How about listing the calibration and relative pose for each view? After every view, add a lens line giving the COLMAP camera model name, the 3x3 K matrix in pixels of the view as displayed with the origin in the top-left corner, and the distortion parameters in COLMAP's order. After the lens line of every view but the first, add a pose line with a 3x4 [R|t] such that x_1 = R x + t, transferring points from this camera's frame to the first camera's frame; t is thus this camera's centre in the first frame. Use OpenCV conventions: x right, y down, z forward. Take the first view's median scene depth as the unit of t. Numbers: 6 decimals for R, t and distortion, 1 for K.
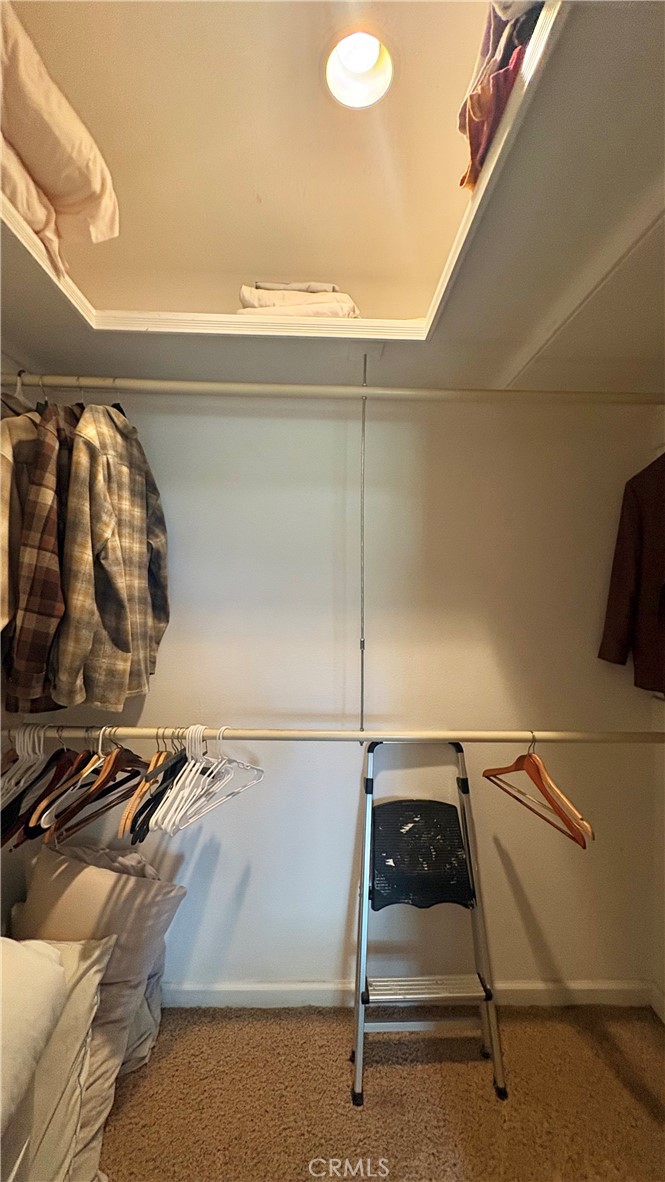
lens RADIAL K [[478.5, 0, 333.2], [0, 478.5, 593.0], [0, 0, 1]] dist [0.001577, -0.000204]
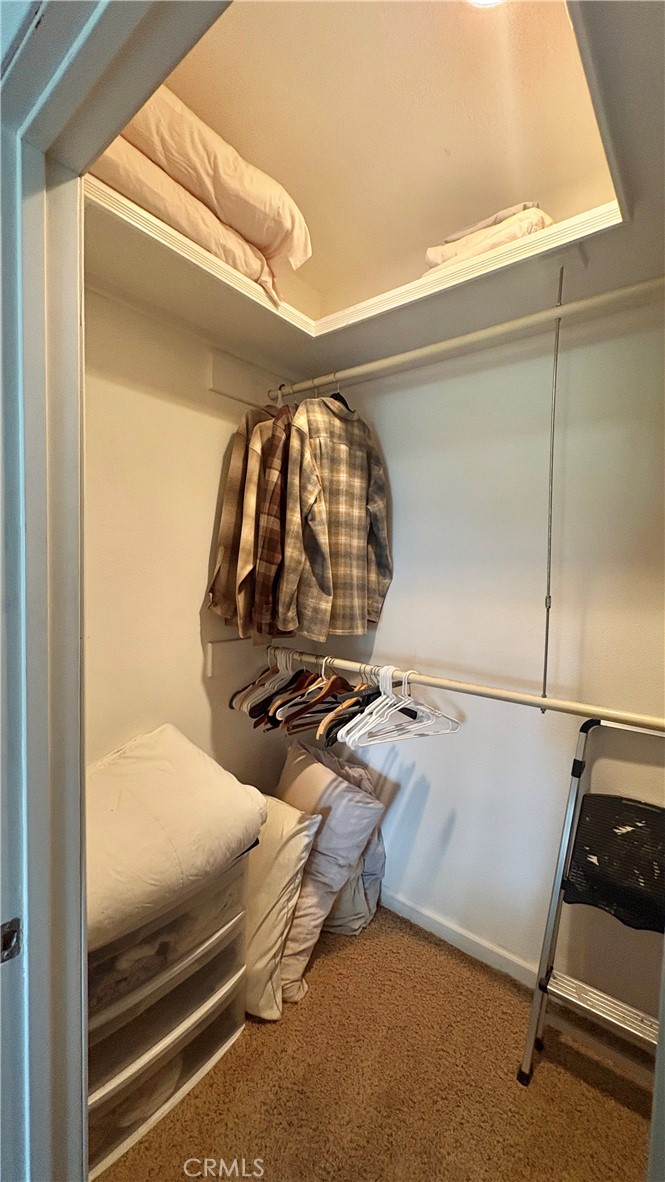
lens RADIAL K [[478.5, 0, 331.6], [0, 478.5, 595.7], [0, 0, 1]] dist [0.001577, -0.000204]
pose [[0.757440, 0.039217, -0.651726, 0.350161], [-0.011418, 0.998837, 0.046833, 0.059890], [0.652805, -0.028032, 0.757008, 0.058617]]
